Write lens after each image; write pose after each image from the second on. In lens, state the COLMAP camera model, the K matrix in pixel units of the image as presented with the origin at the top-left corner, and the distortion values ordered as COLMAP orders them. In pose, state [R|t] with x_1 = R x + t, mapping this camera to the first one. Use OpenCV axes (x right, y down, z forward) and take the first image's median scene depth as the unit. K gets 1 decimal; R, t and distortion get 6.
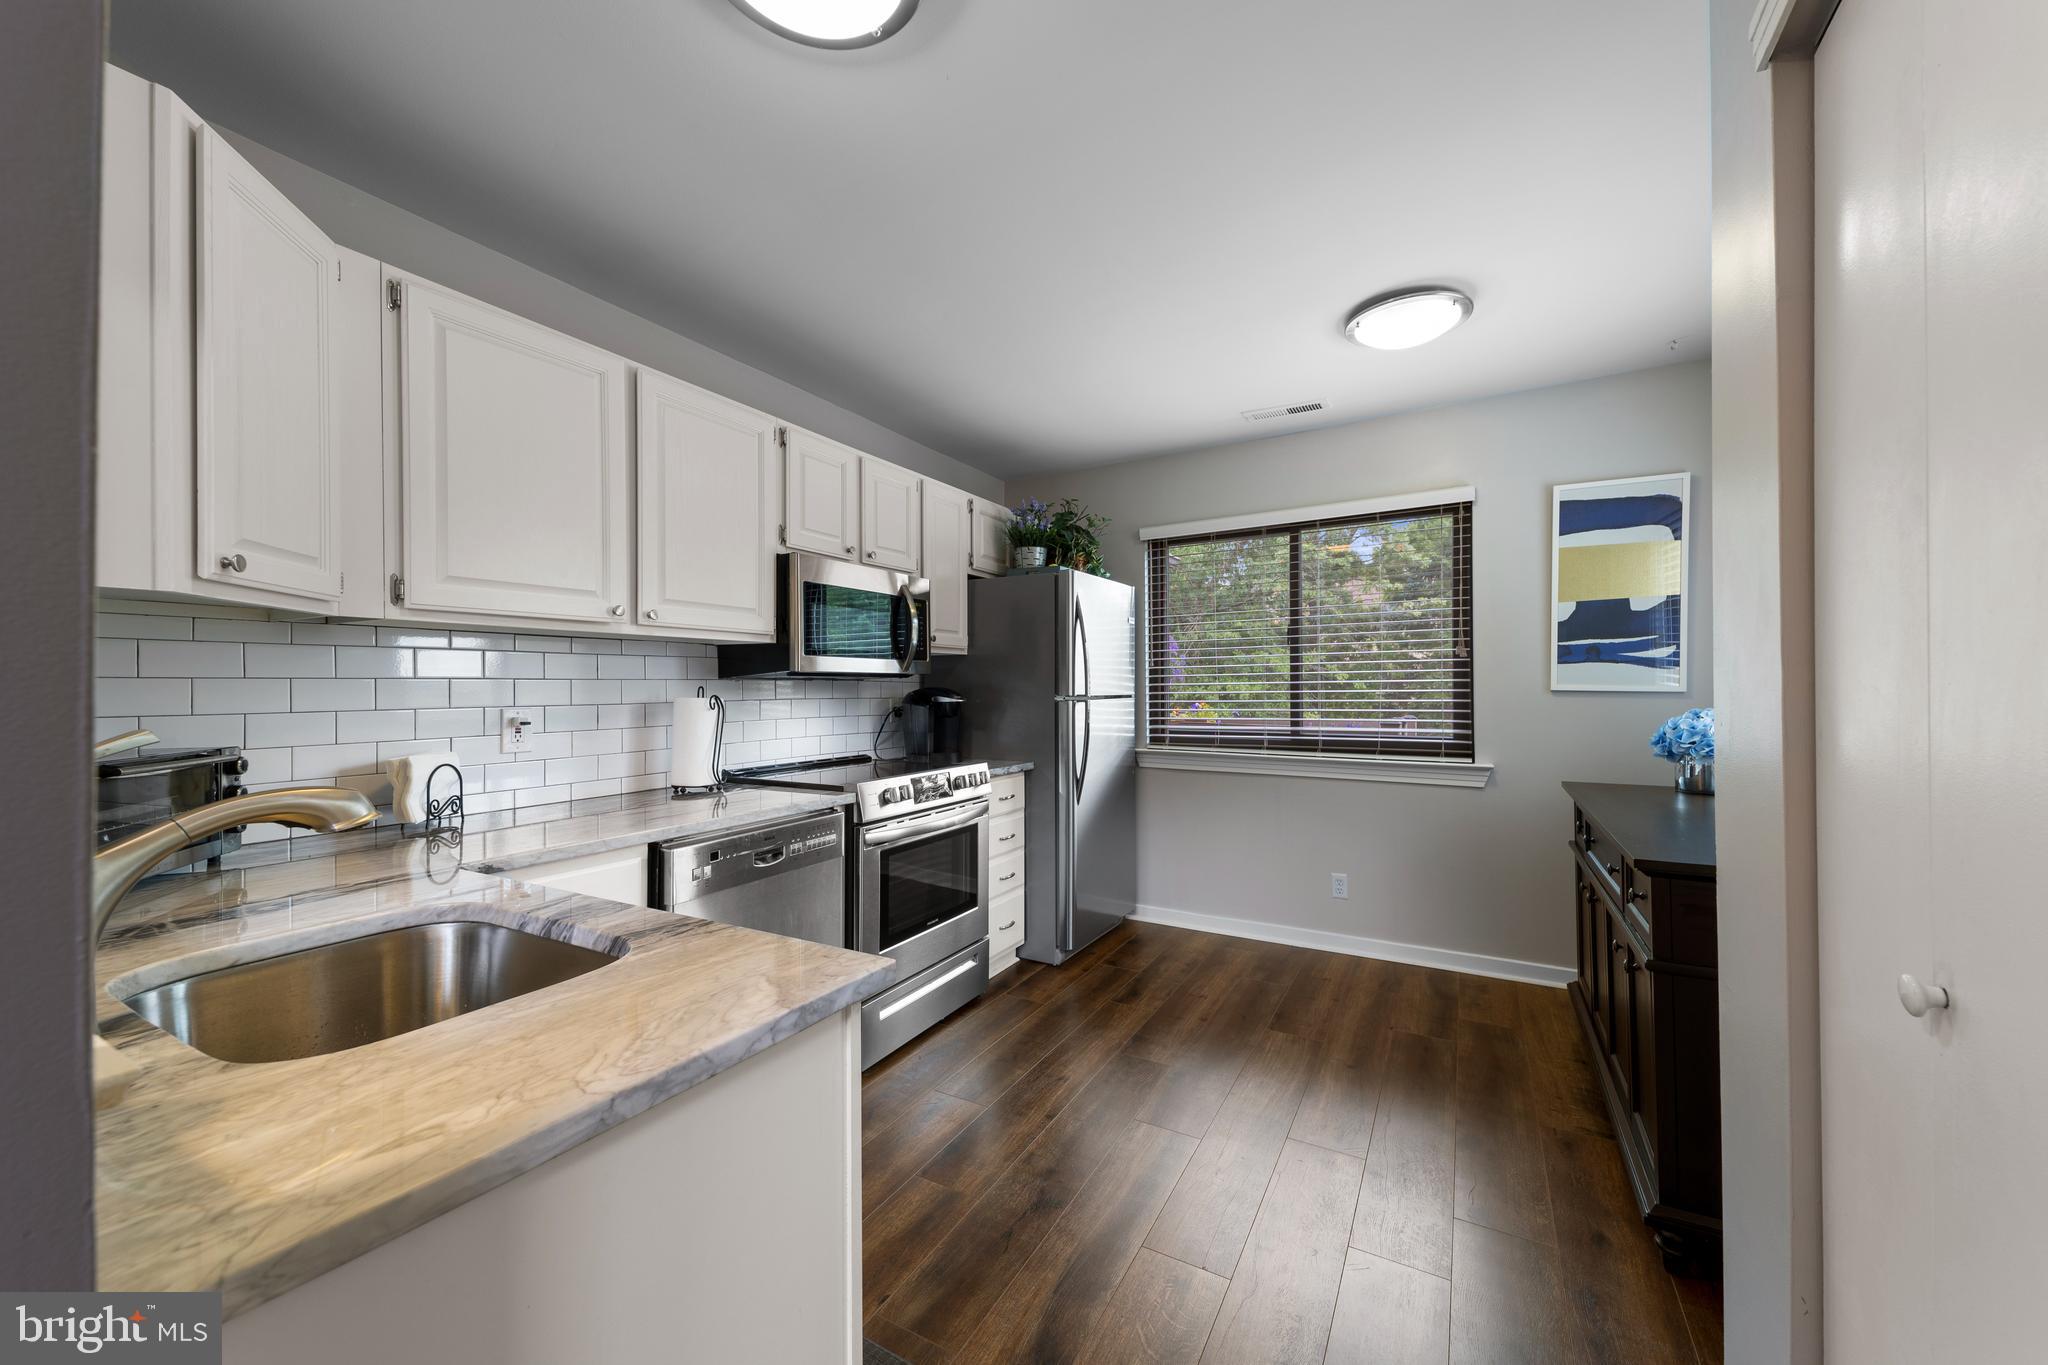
lens RADIAL K [[776.2, 0, 1028.8], [0, 776.2, 688.3], [0, 0, 1]] dist [-0.007258, 0.002001]
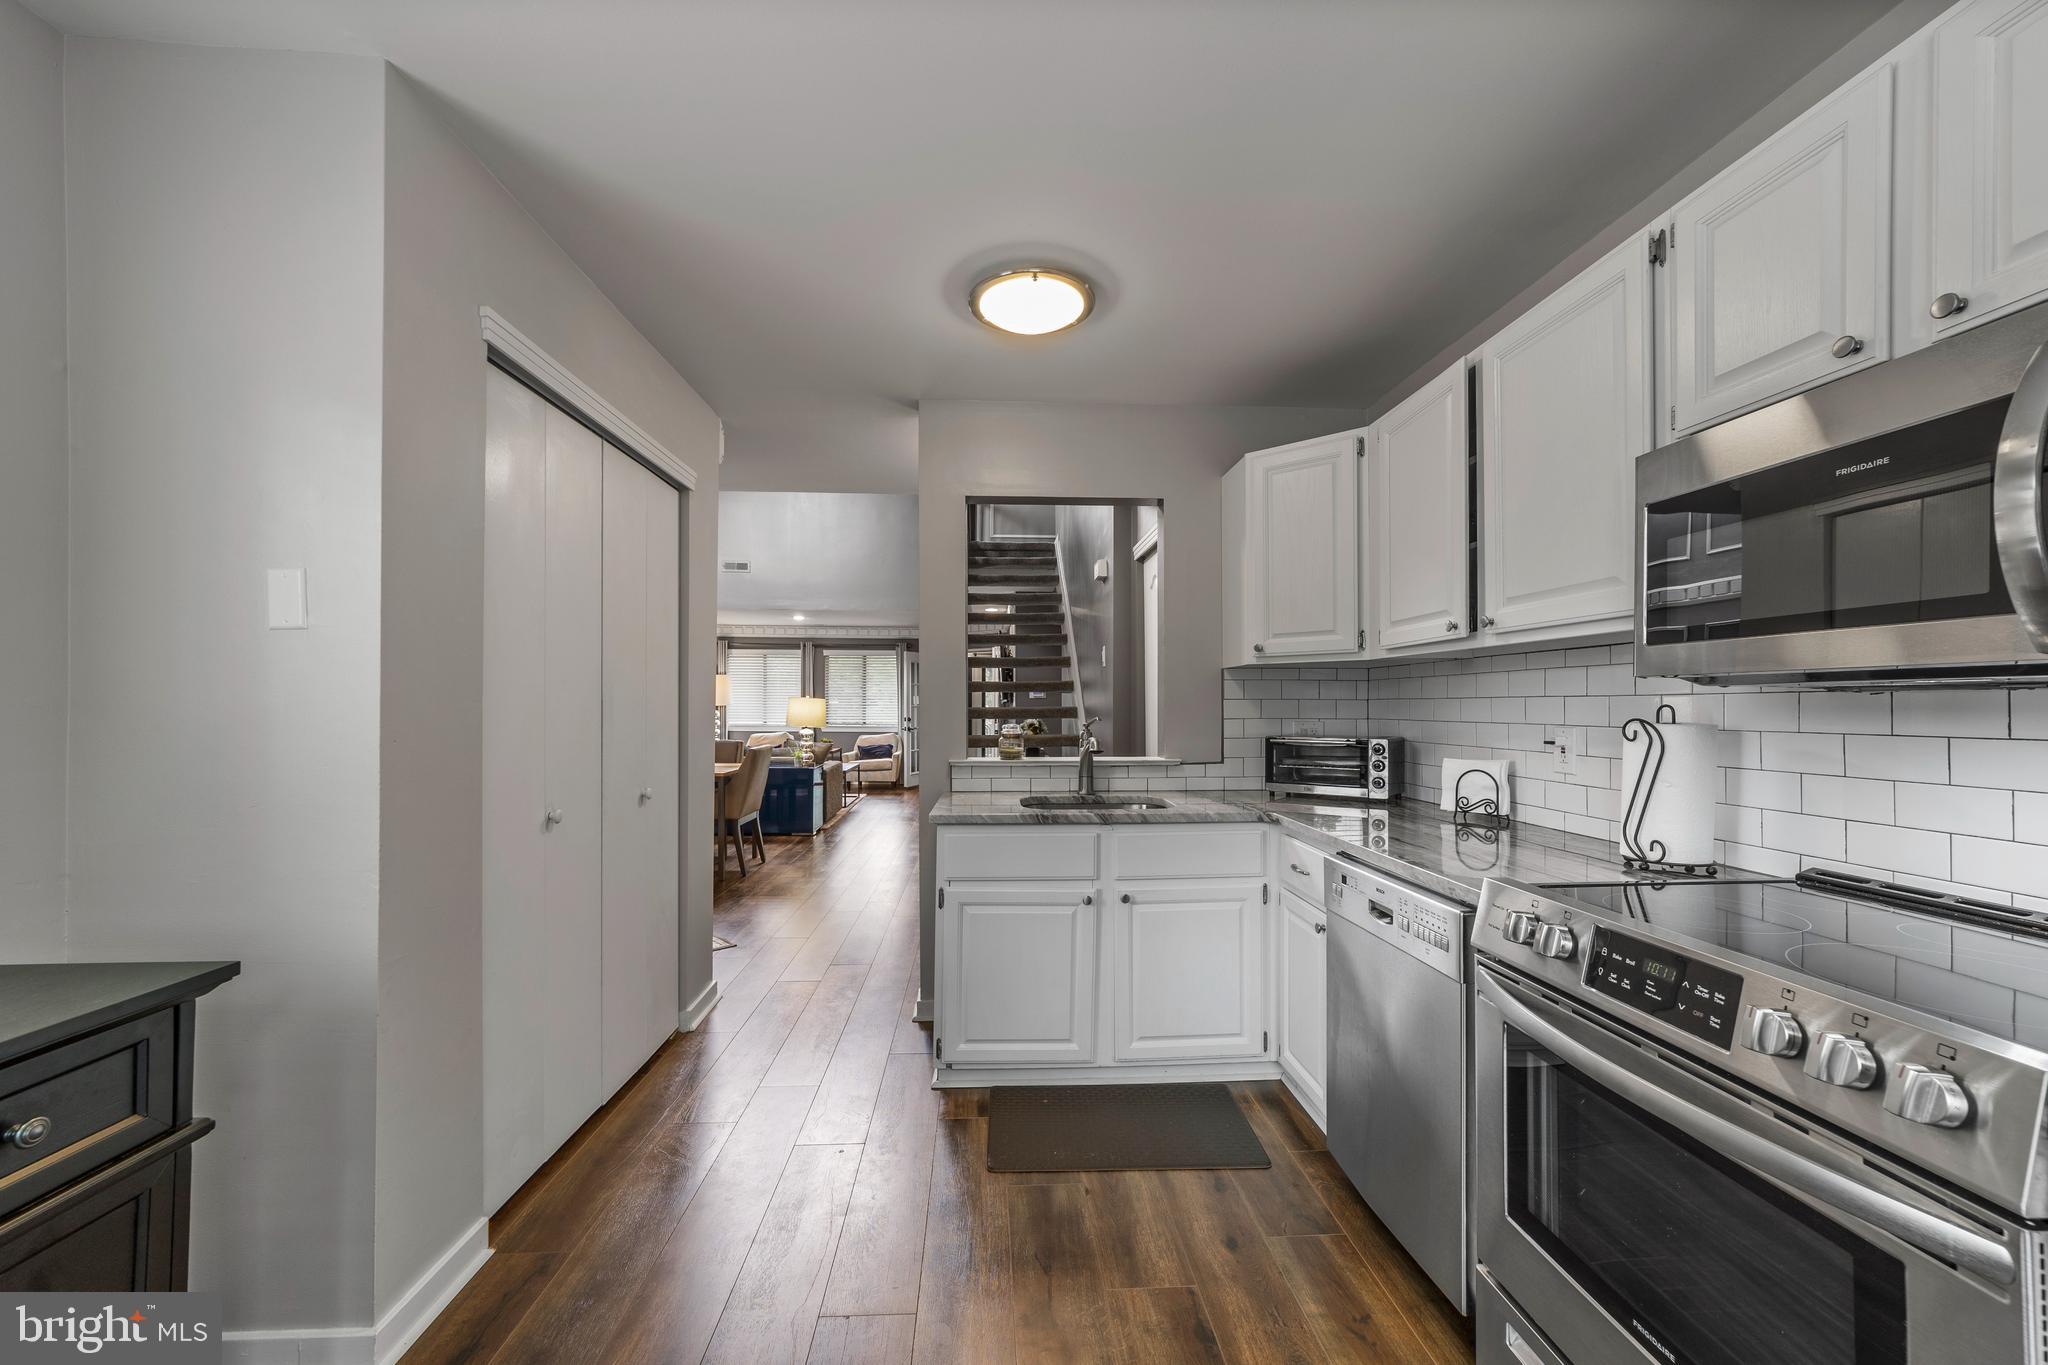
lens RADIAL K [[776.2, 0, 1016.4], [0, 776.2, 697.8], [0, 0, 1]] dist [-0.007258, 0.002001]
pose [[-0.849780, 0.007404, -0.527085, 0.412314], [0.012258, 0.999909, -0.005717, -0.014403], [0.526995, -0.011319, -0.849793, 1.442995]]
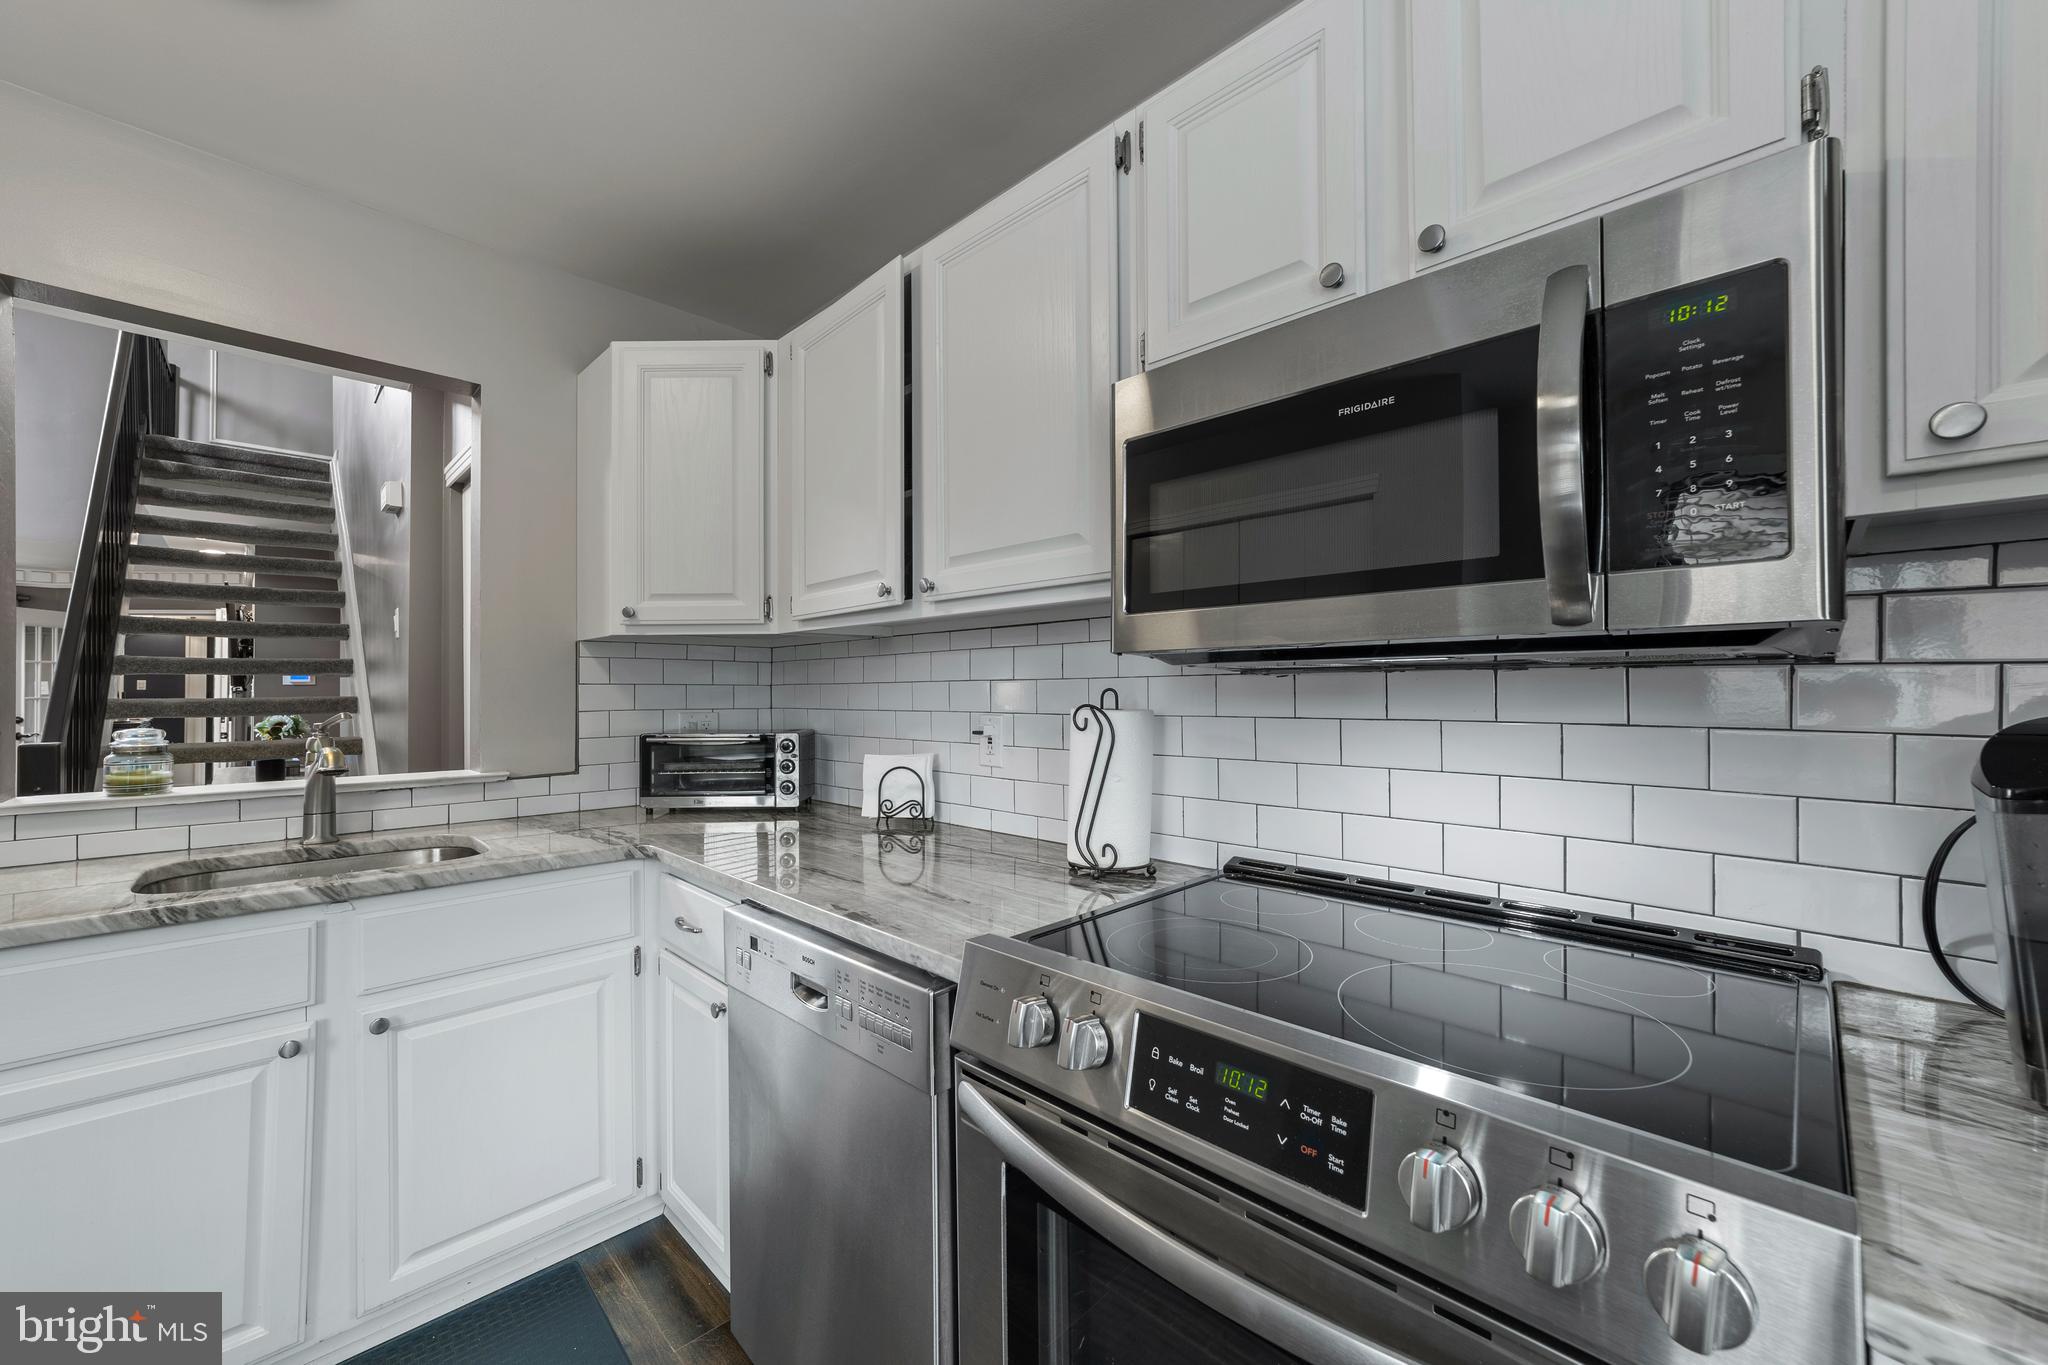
lens RADIAL K [[776.2, 0, 1024.8], [0, 776.2, 687.0], [0, 0, 1]] dist [-0.007258, 0.002001]
pose [[-0.251859, 0.006741, -0.967740, 0.169078], [0.010359, 0.999937, 0.004270, -0.009433], [0.967708, -0.008949, -0.251913, 1.250920]]
